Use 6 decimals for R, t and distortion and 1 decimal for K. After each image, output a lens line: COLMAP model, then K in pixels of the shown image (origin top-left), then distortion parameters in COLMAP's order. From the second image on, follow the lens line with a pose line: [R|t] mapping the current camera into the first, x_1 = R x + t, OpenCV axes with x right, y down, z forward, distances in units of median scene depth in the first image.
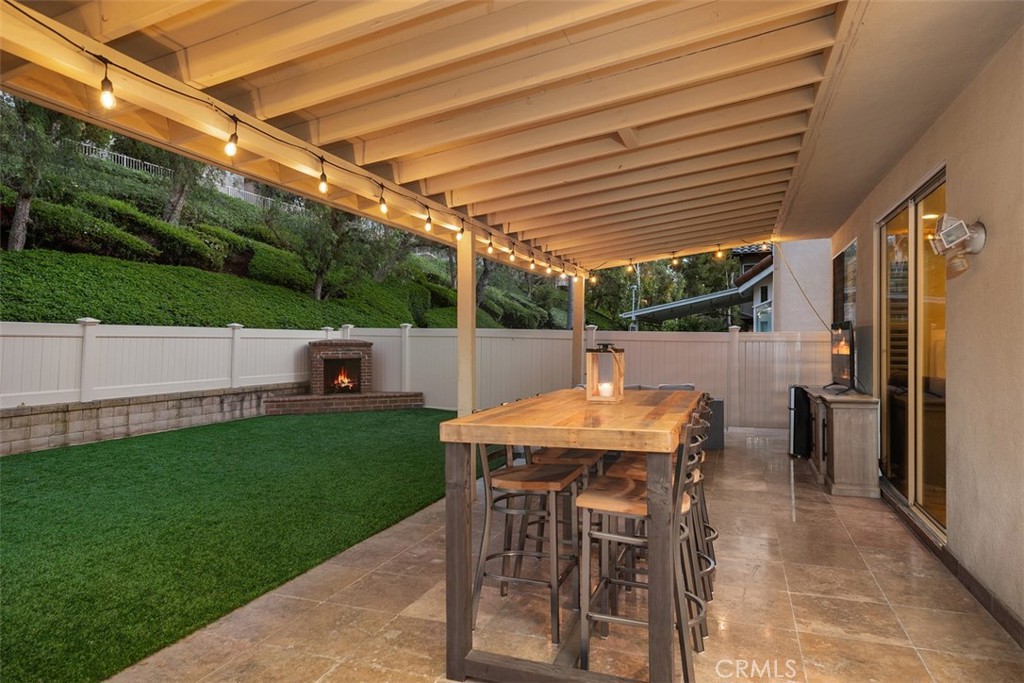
lens RADIAL K [[571.5, 0, 512.0], [0, 571.5, 341.5], [0, 0, 1]] dist [0.001633, 0.000727]
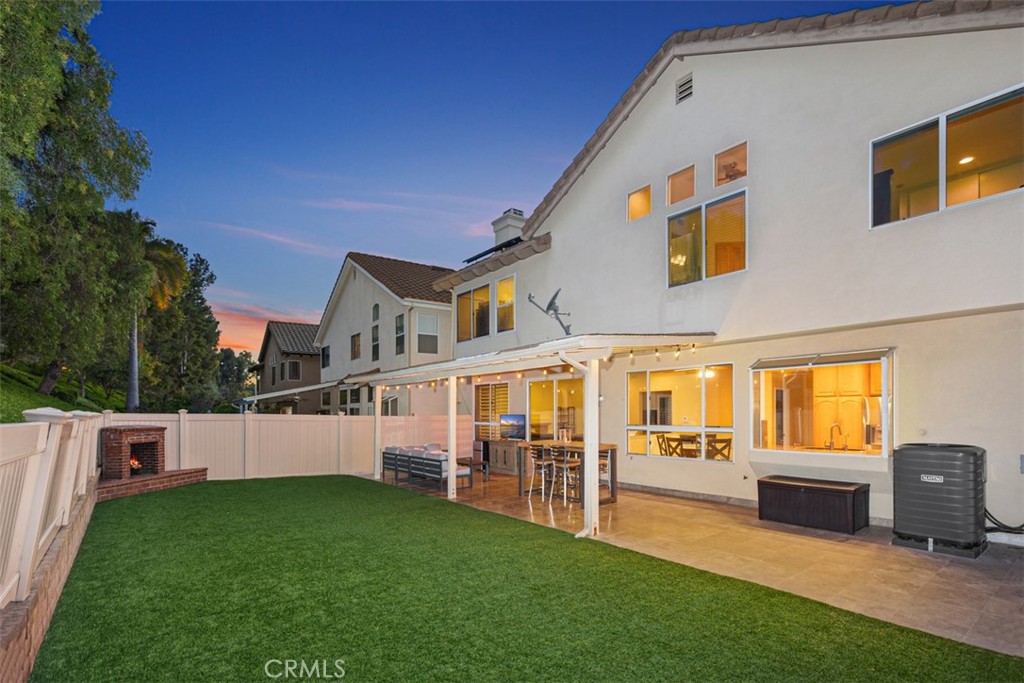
lens RADIAL K [[459.0, 0, 512.0], [0, 459.0, 341.5], [0, 0, 1]] dist [-0.000965, -0.000181]
pose [[0.479931, 0.133782, 0.867046, -0.831400], [0.000892, 0.988230, -0.152975, -0.029913], [-0.877306, 0.074191, 0.474163, -0.065716]]
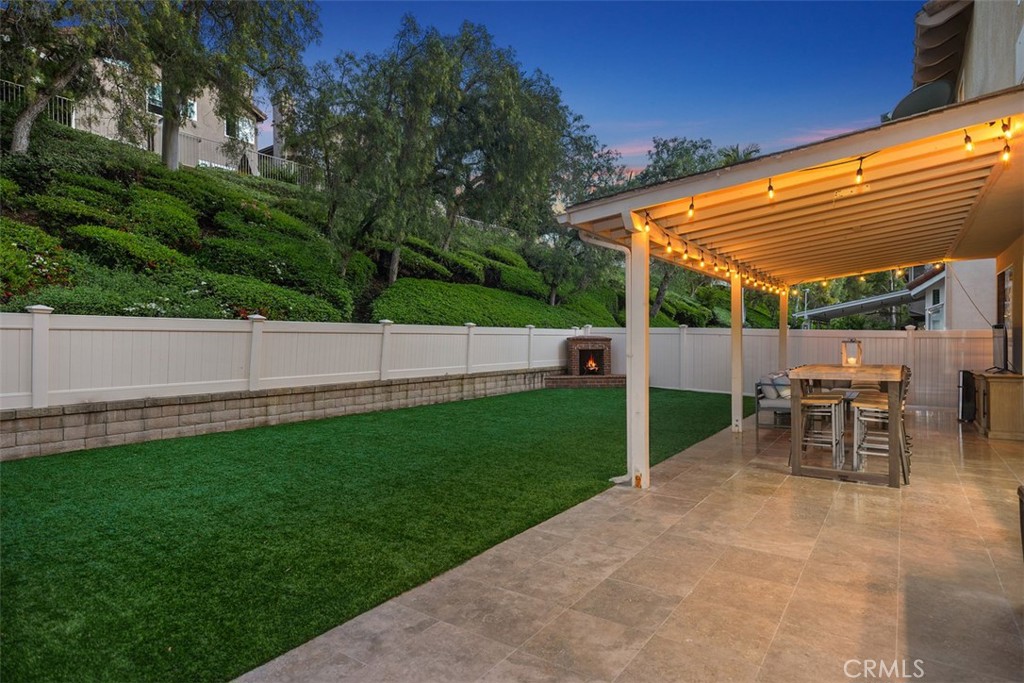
lens RADIAL K [[548.5, 0, 530.2], [0, 548.5, 338.4], [0, 0, 1]] dist [0.001658, -0.000085]
pose [[0.976424, 0.001566, -0.215854, -0.170598], [-0.001202, 0.999998, 0.001821, 0.000427], [0.215857, -0.001519, 0.976424, -0.371277]]
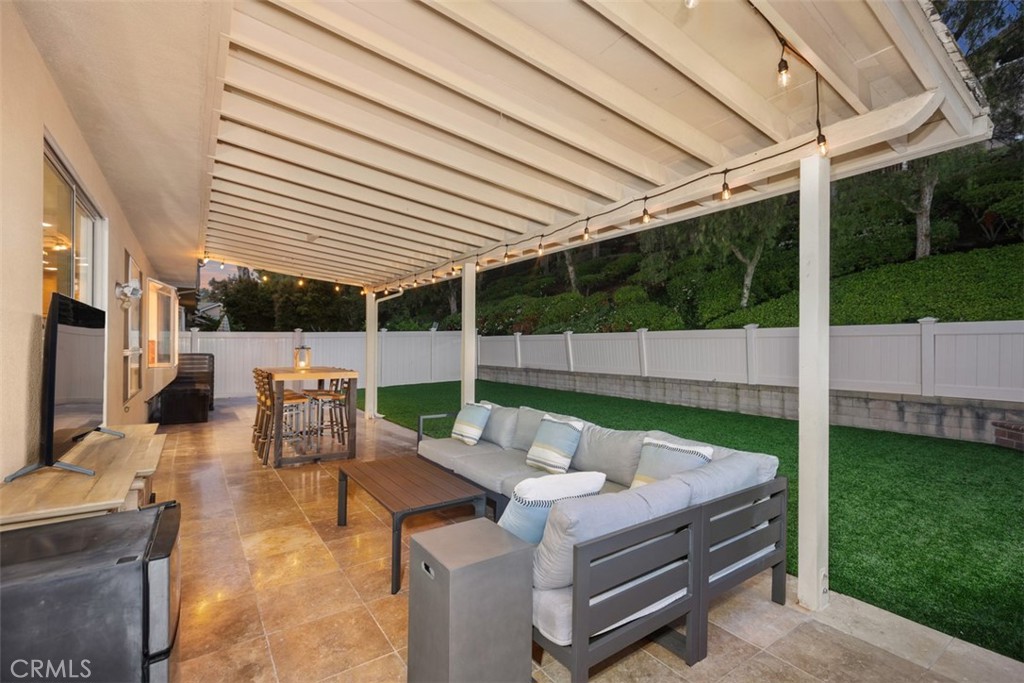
lens RADIAL K [[459.0, 0, 512.0], [0, 459.0, 341.5], [0, 0, 1]] dist [-0.000965, -0.000181]
pose [[-0.548993, -0.002284, -0.835824, 0.363200], [0.003429, 0.999982, -0.004985, 0.004129], [0.835820, -0.005603, -0.548975, 0.825937]]
